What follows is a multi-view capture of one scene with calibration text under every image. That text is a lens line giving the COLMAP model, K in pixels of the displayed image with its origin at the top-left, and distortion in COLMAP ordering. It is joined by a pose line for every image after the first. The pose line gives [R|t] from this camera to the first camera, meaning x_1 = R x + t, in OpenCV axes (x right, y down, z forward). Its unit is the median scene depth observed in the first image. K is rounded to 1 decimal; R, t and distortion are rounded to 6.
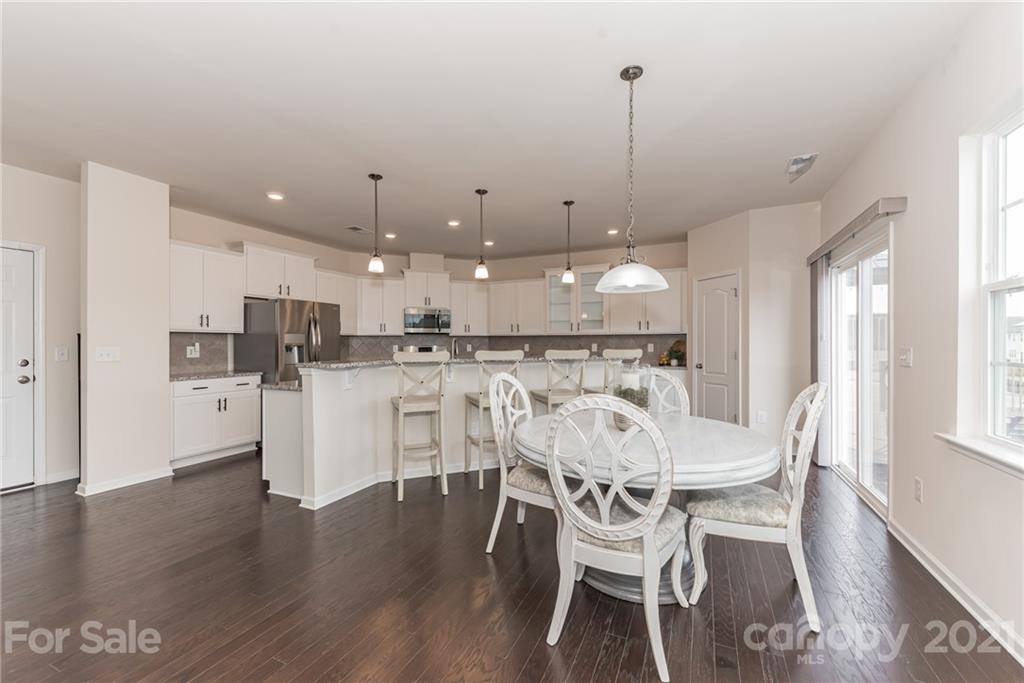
lens RADIAL K [[427.6, 0, 515.2], [0, 427.6, 343.0], [0, 0, 1]] dist [-0.000843, -0.000164]
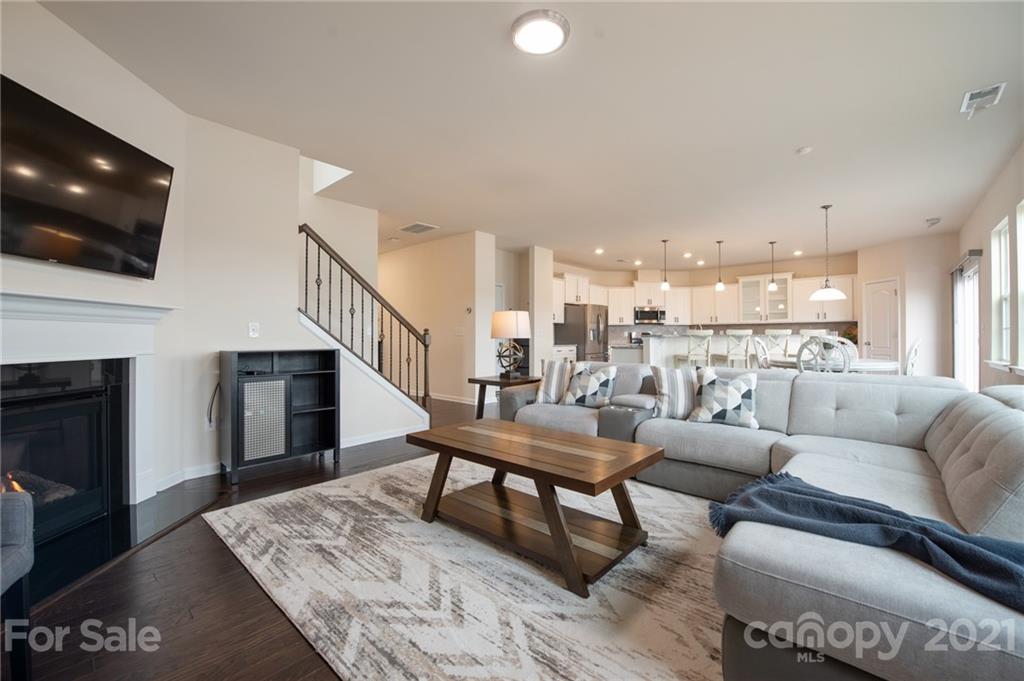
lens RADIAL K [[427.6, 0, 515.2], [0, 427.6, 342.0], [0, 0, 1]] dist [-0.000843, -0.000164]
pose [[0.953887, 0.001604, -0.300163, -0.258125], [0.002080, 0.999926, 0.011954, 0.028657], [0.300160, -0.012027, 0.953813, -0.697131]]
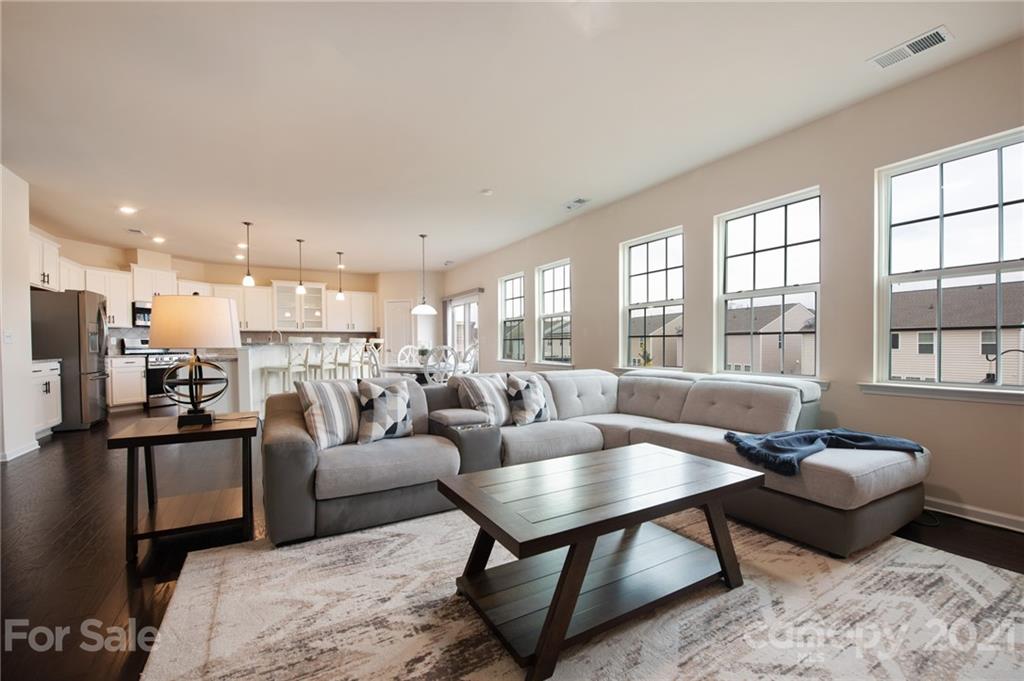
lens RADIAL K [[427.6, 0, 515.2], [0, 427.6, 342.0], [0, 0, 1]] dist [-0.000843, -0.000164]
pose [[0.589767, 0.003559, 0.807566, -0.662472], [0.001718, 0.999982, -0.005662, 0.029095], [-0.807572, 0.004726, 0.589750, -0.440787]]
